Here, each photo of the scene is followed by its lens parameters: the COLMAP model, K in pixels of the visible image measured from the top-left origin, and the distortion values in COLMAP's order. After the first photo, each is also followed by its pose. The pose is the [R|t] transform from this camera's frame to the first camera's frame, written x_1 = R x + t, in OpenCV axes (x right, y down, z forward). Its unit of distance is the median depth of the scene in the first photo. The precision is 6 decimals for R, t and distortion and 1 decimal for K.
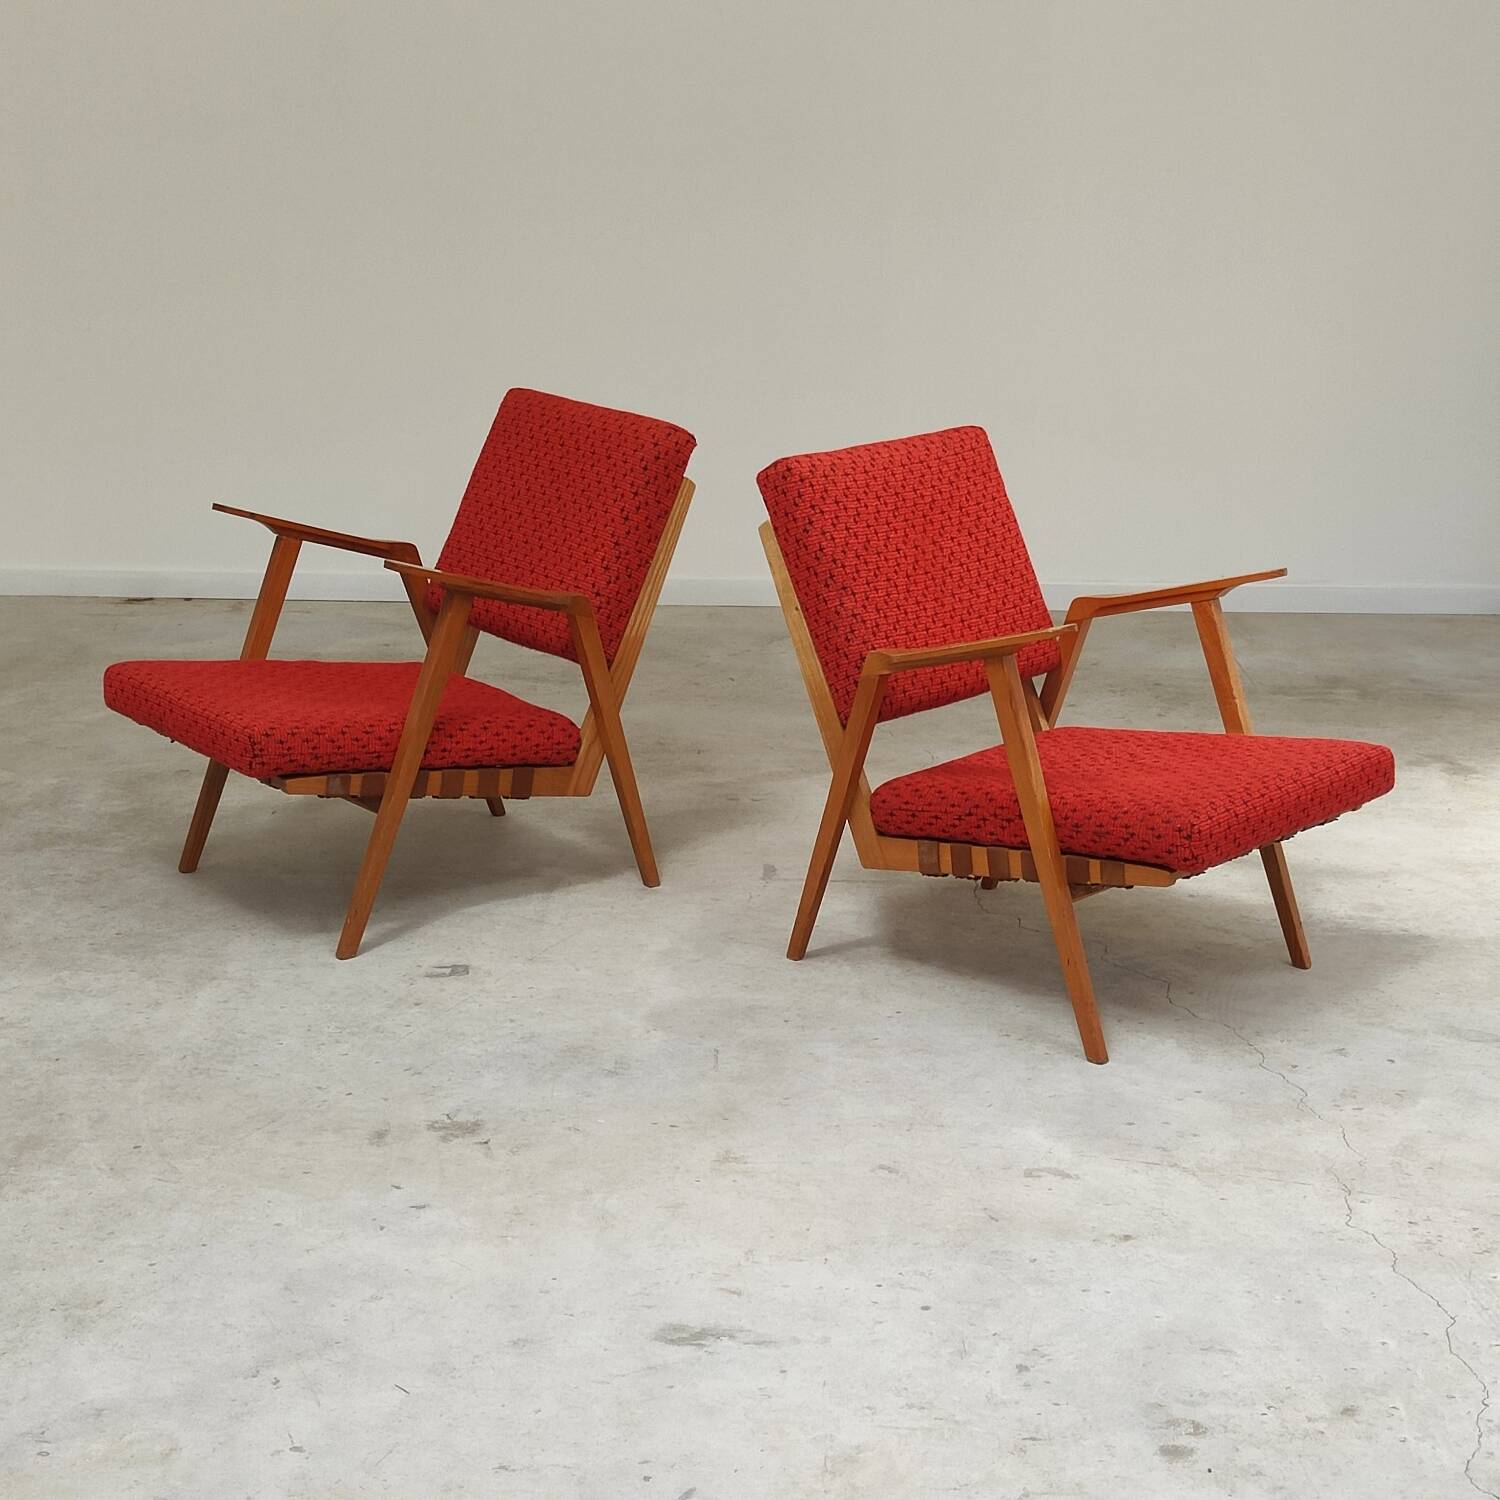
lens RADIAL K [[2692.9, 0, 803.0], [0, 2692.9, 806.2], [0, 0, 1]] dist [0.082012, 0.154546]
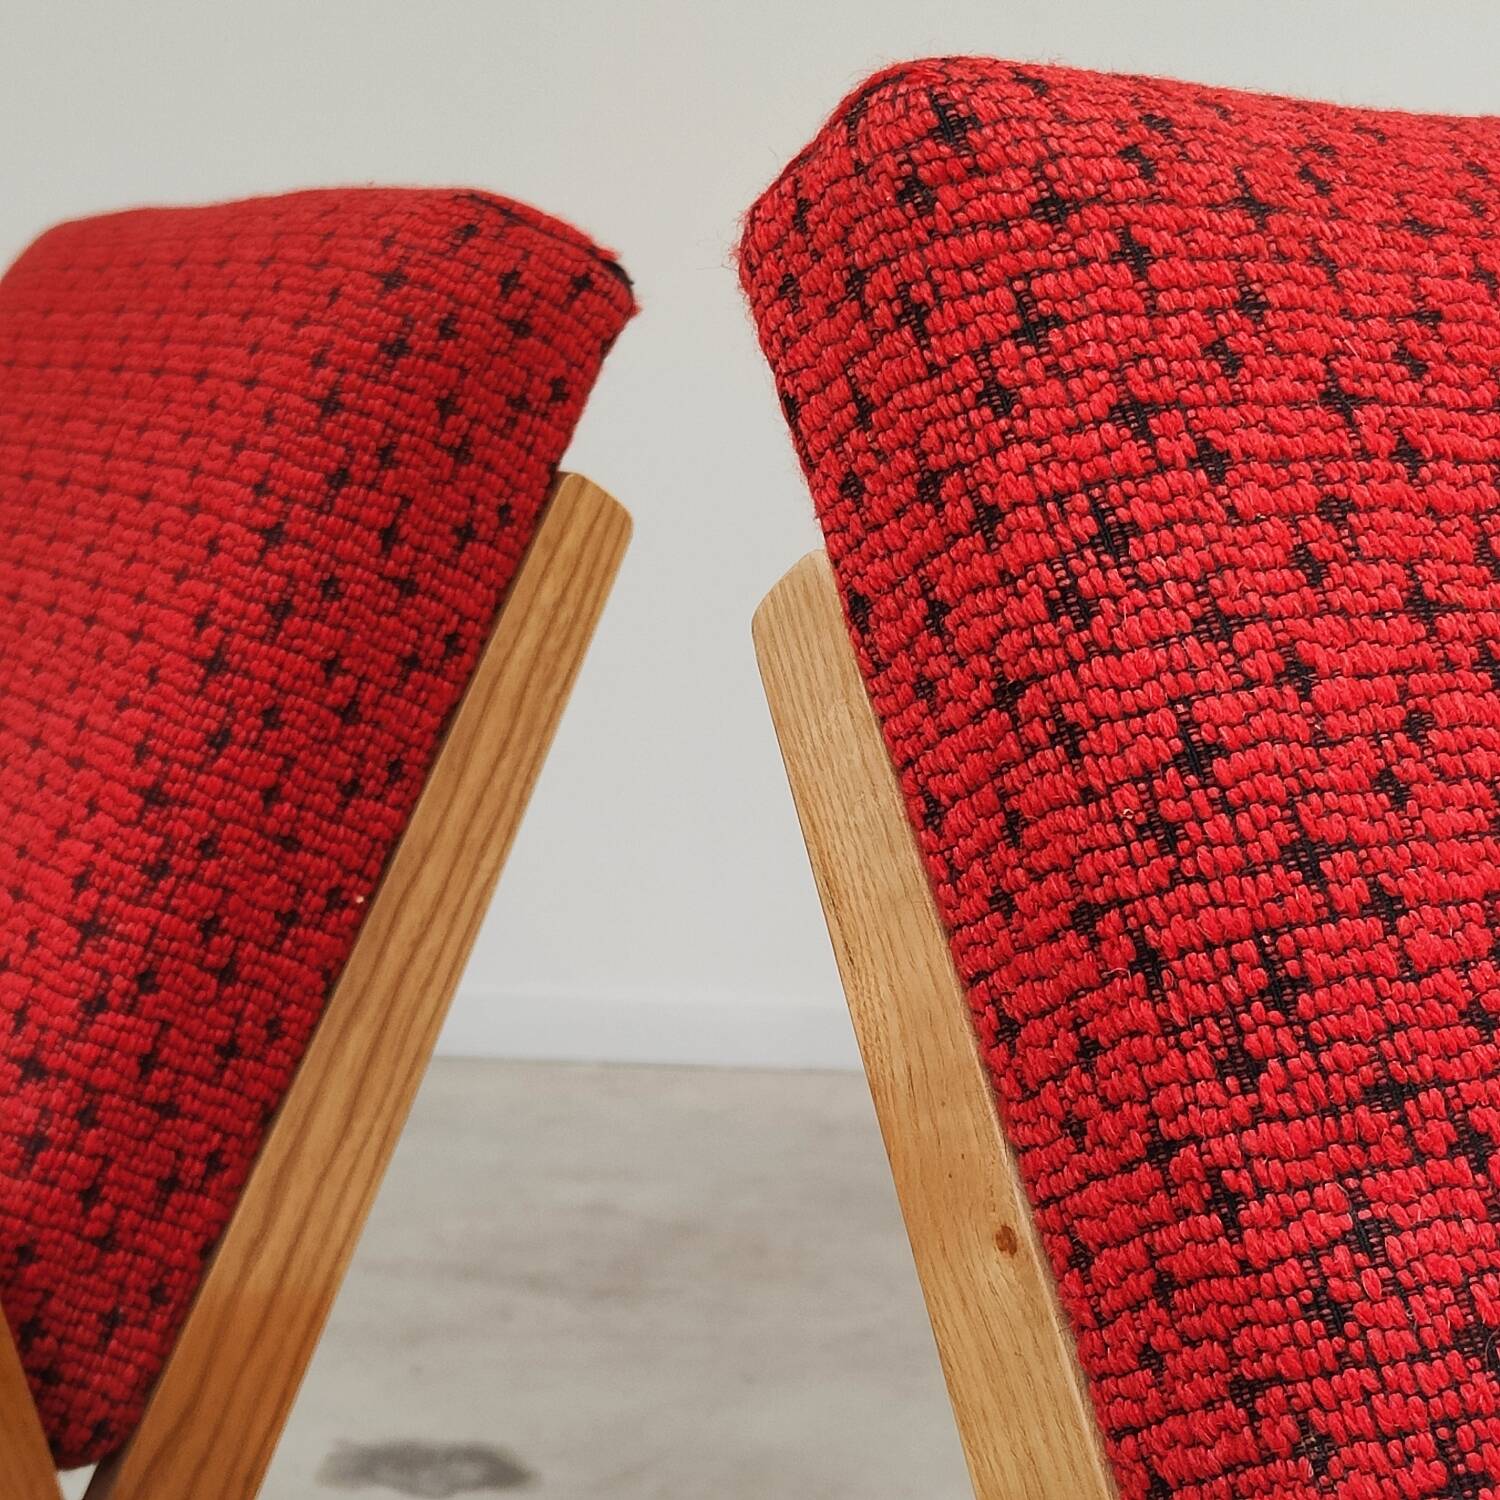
lens RADIAL K [[3240.7, 0, 892.4], [0, 3240.7, 745.0], [0, 0, 1]] dist [0.167112, -0.757994]
pose [[0.989731, 0.011809, -0.142451, 0.013003], [-0.035225, 0.985997, -0.163000, -0.067574], [0.138532, 0.166344, 0.976288, 0.804938]]
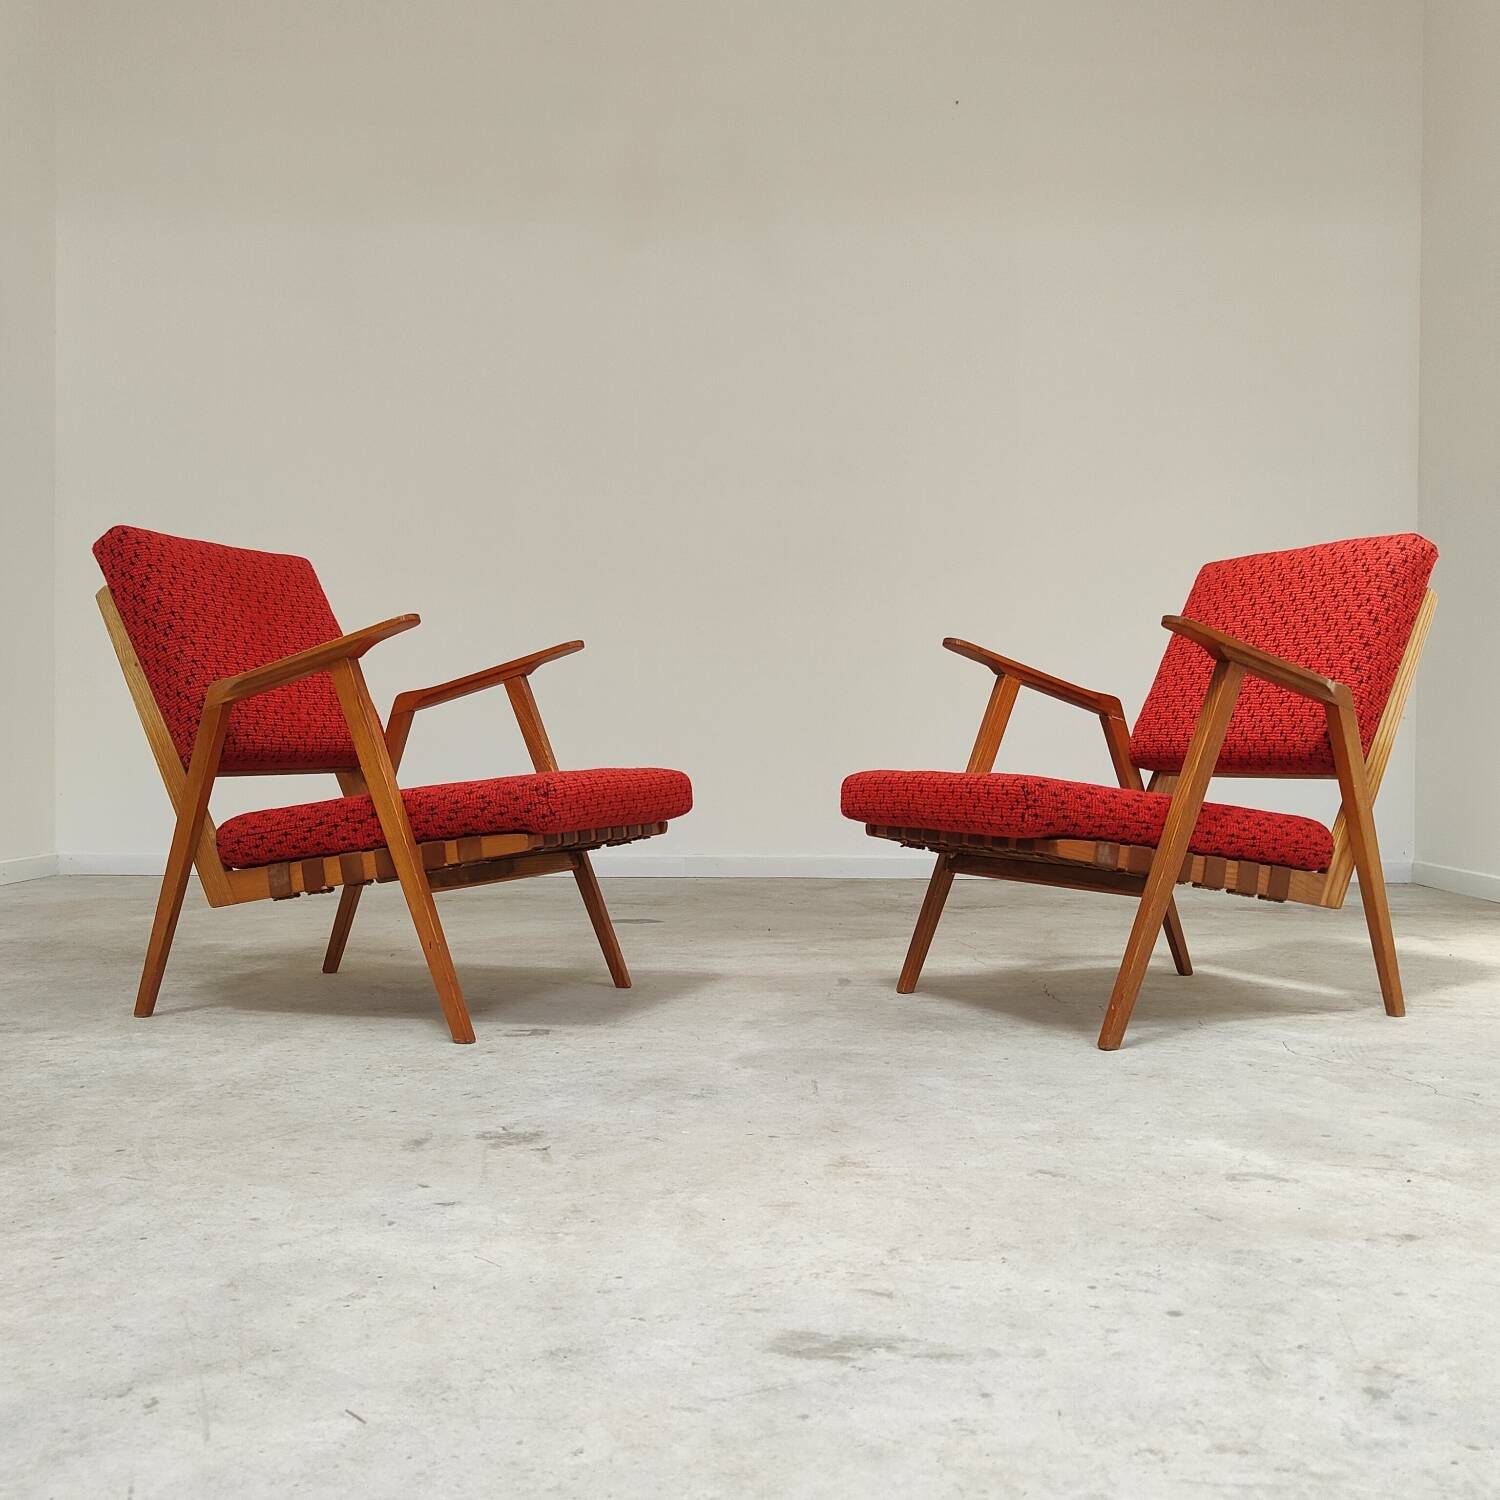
lens RADIAL K [[1547.8, 0, 736.4], [0, 1547.8, 758.2], [0, 0, 1]] dist [0.010674, -0.017708]
pose [[0.974749, -0.016624, -0.222682, -0.170779], [-0.046310, 0.960495, -0.274418, 0.108877], [0.218447, 0.277801, 0.935472, 0.446360]]
